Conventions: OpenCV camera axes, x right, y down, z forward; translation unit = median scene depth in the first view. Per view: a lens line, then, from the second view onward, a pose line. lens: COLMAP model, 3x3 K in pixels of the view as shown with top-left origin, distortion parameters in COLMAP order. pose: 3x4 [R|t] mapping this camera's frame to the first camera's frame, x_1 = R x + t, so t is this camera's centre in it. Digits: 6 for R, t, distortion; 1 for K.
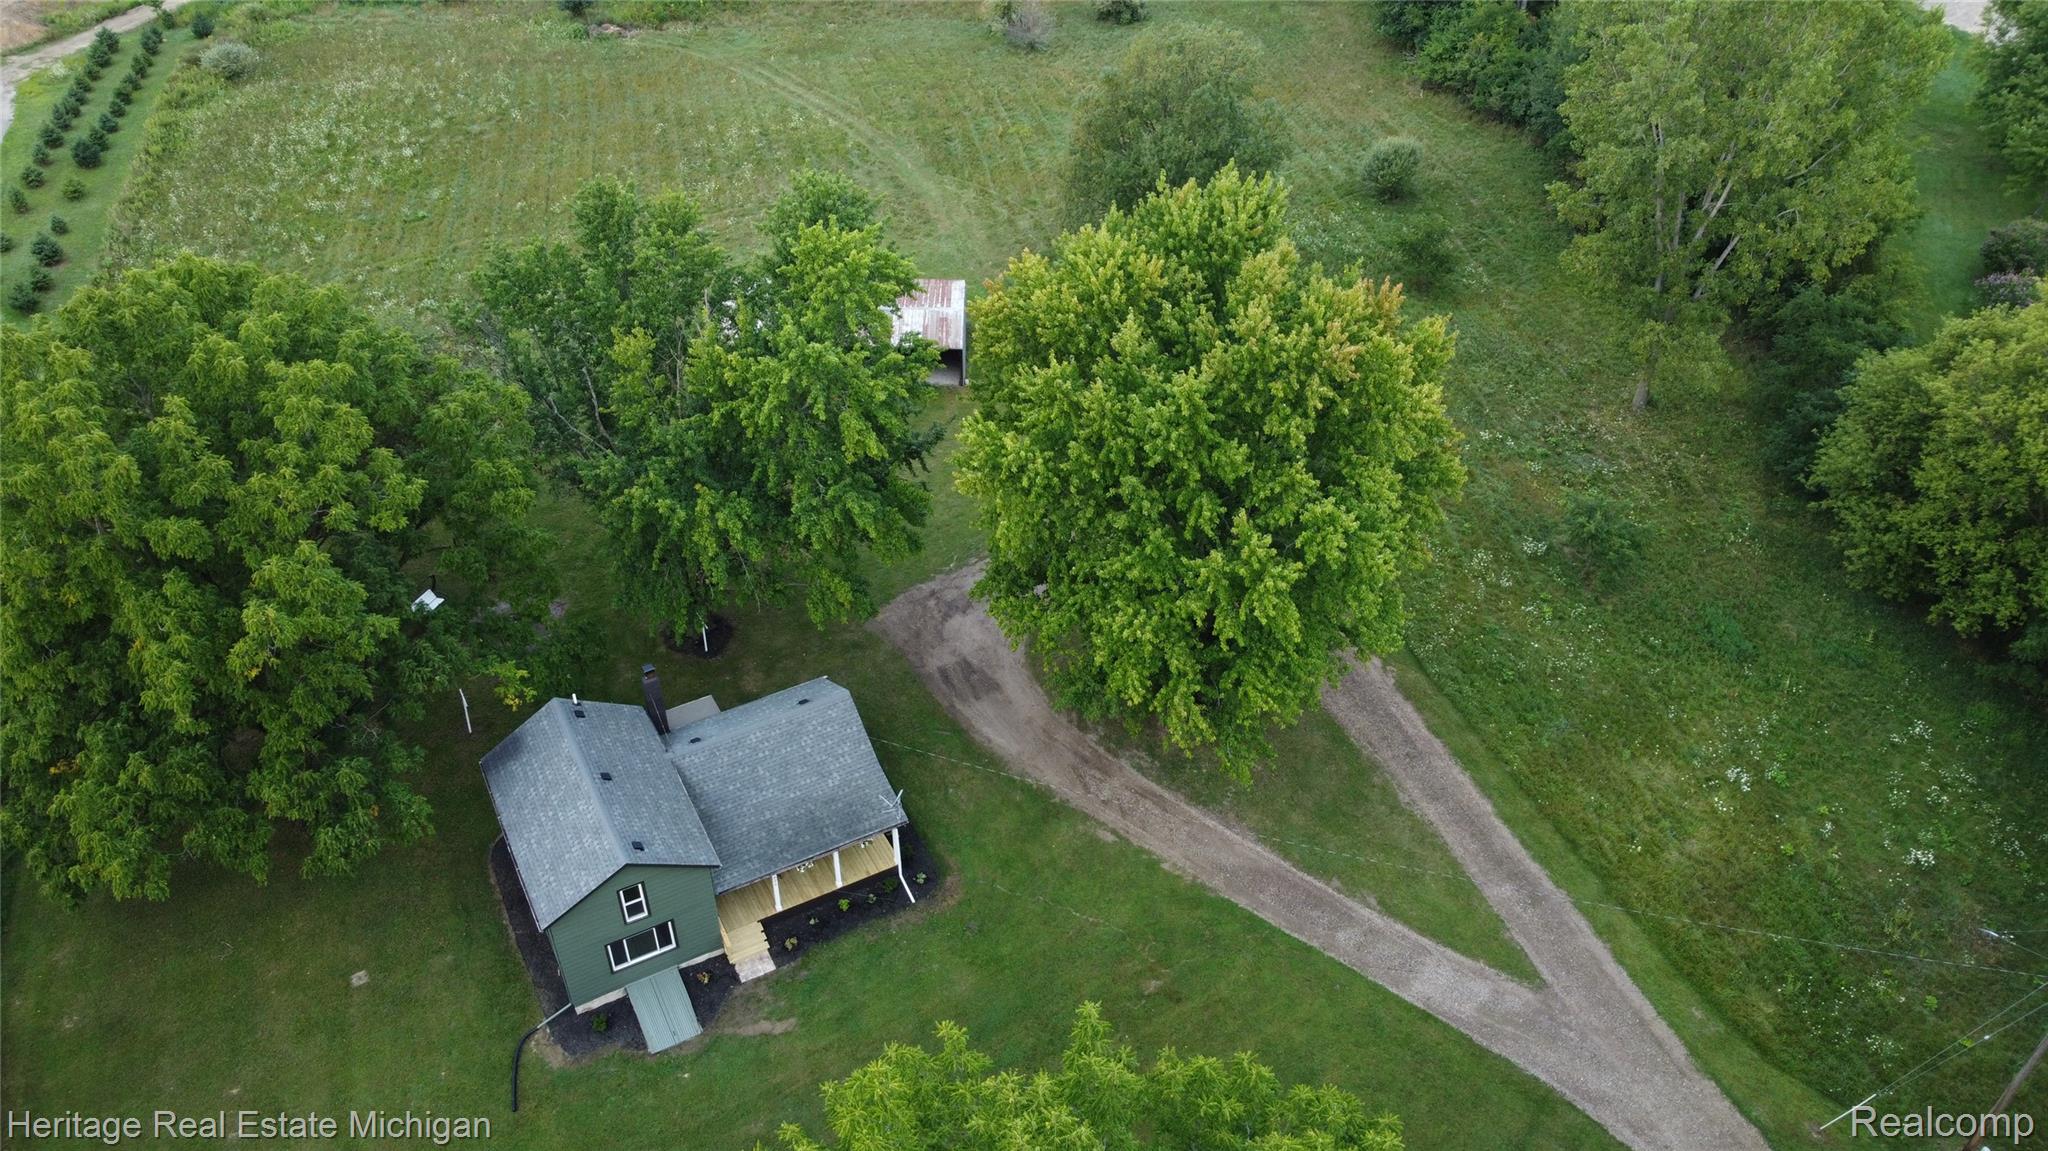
lens RADIAL K [[1571.5, 0, 1024.0], [0, 1571.5, 575.5], [0, 0, 1]] dist [-0.004505, -0.011968]
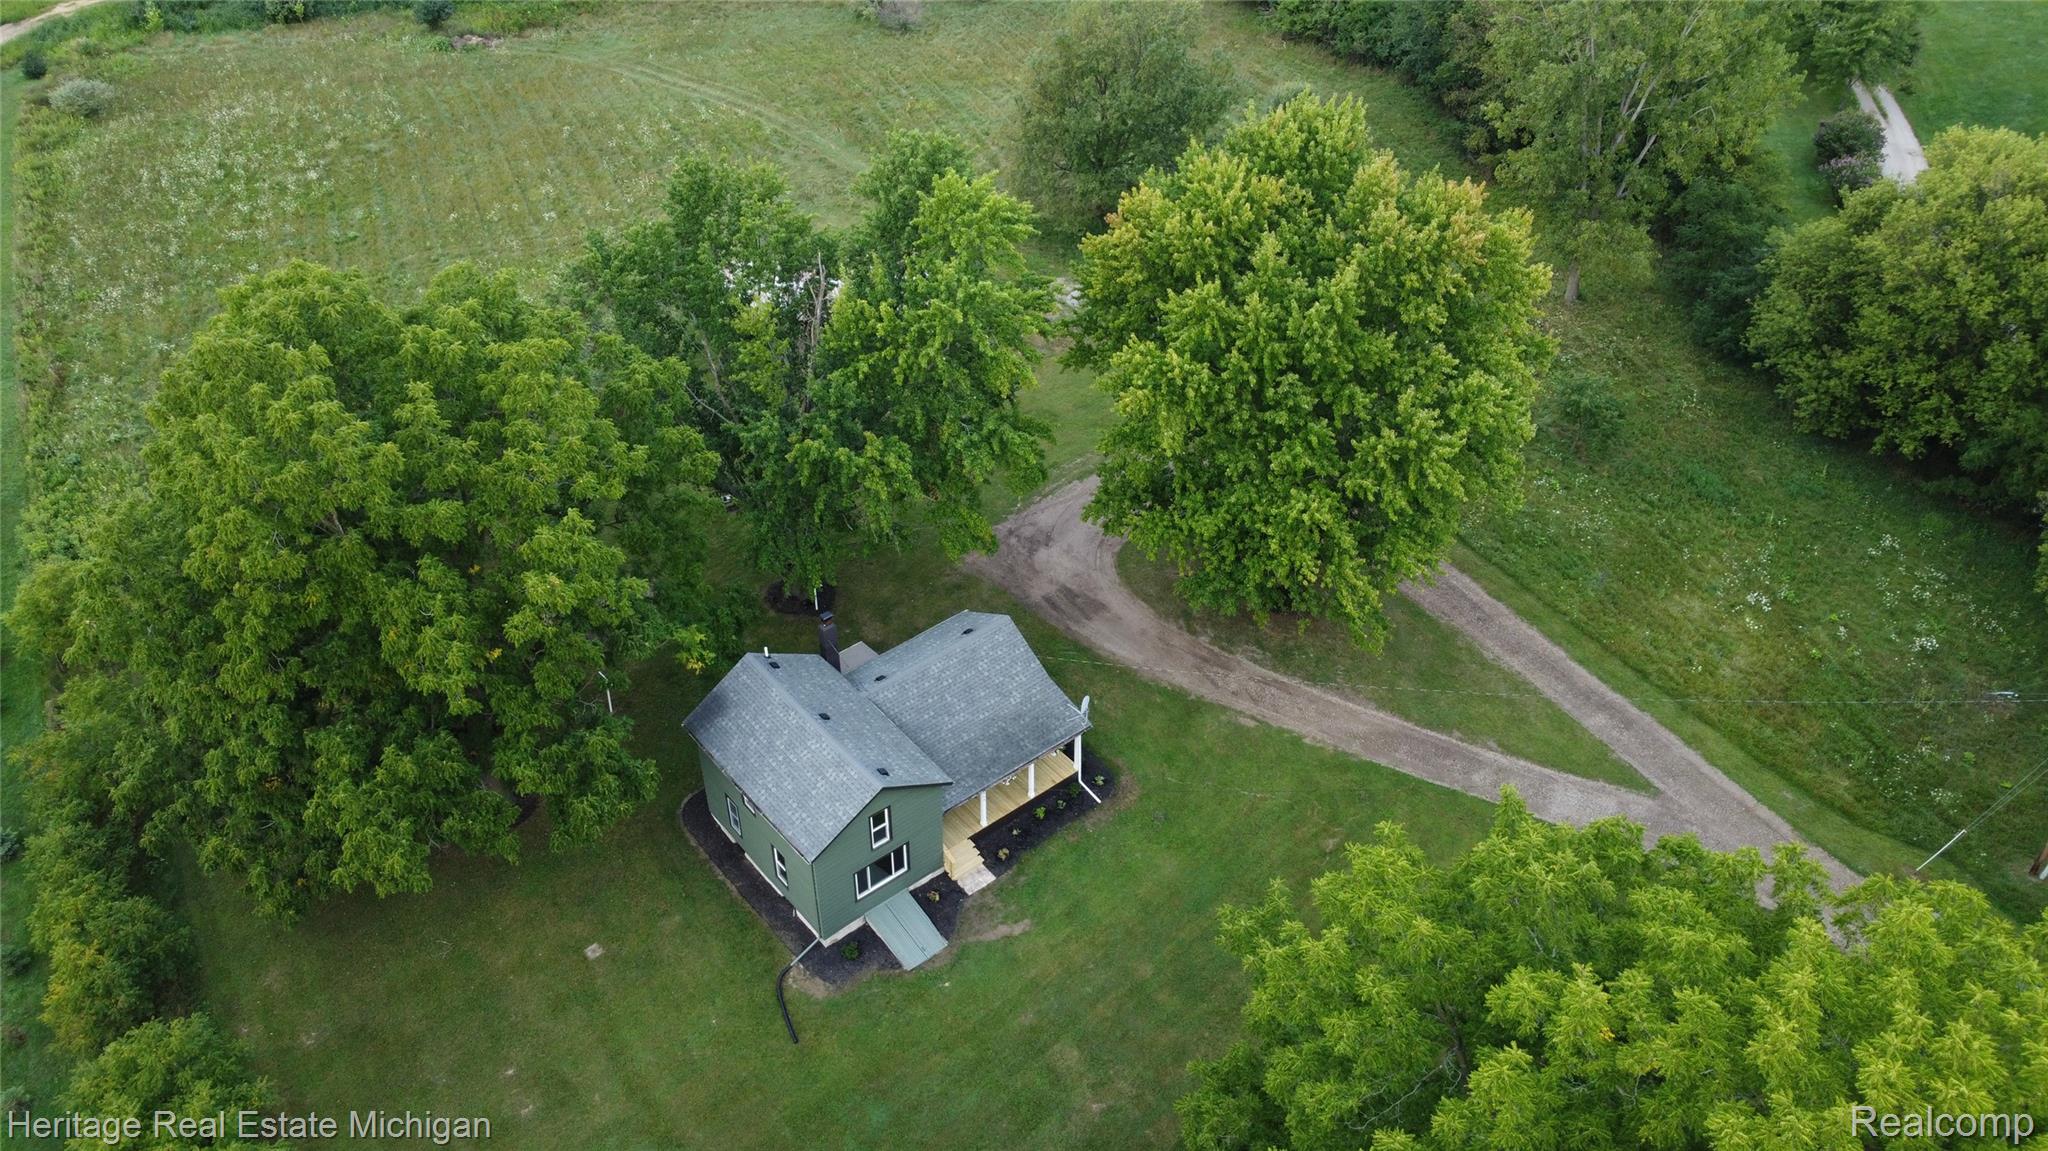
lens RADIAL K [[1571.5, 0, 1024.0], [0, 1571.5, 575.5], [0, 0, 1]] dist [-0.004505, -0.011968]
pose [[0.980457, -0.122255, 0.154133, -0.252860], [0.122064, 0.992464, 0.010739, 0.035287], [-0.154284, 0.008285, 0.987992, -0.045403]]
